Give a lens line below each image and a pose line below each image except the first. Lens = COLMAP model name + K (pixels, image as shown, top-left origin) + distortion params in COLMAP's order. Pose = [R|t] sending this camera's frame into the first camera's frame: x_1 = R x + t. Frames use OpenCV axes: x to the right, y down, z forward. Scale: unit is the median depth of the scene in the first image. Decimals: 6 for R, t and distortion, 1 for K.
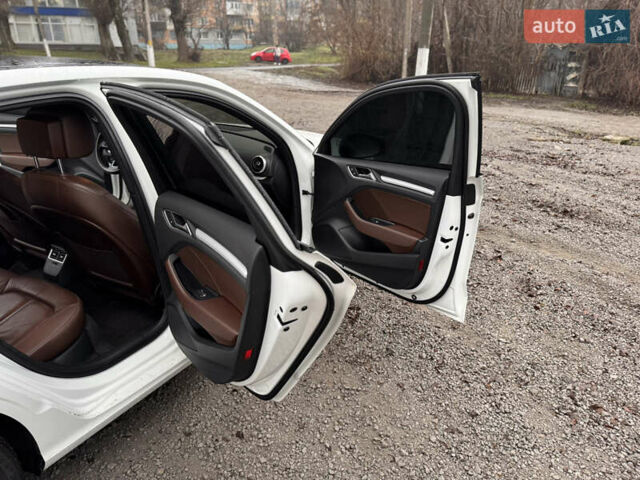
lens RADIAL K [[465.0, 0, 320.0], [0, 465.0, 240.0], [0, 0, 1]] dist [0.070395, -0.091866]
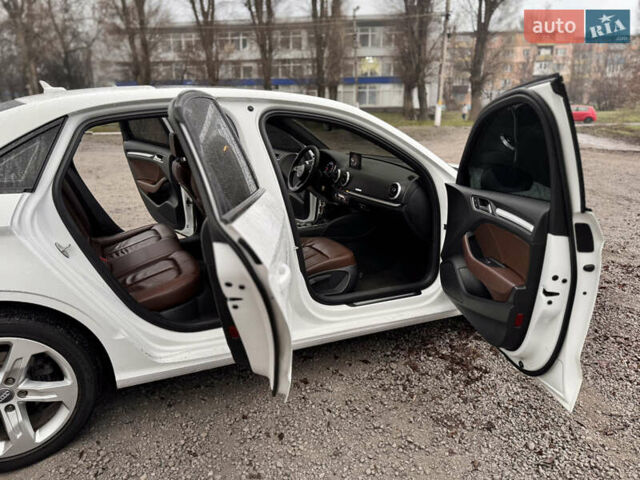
lens RADIAL K [[465.0, 0, 320.0], [0, 465.0, 240.0], [0, 0, 1]] dist [0.070395, -0.091866]
pose [[0.815193, 0.144070, -0.560985, 0.348002], [-0.212155, 0.975528, -0.057760, 0.036291], [0.538935, 0.166102, 0.825808, 0.119380]]
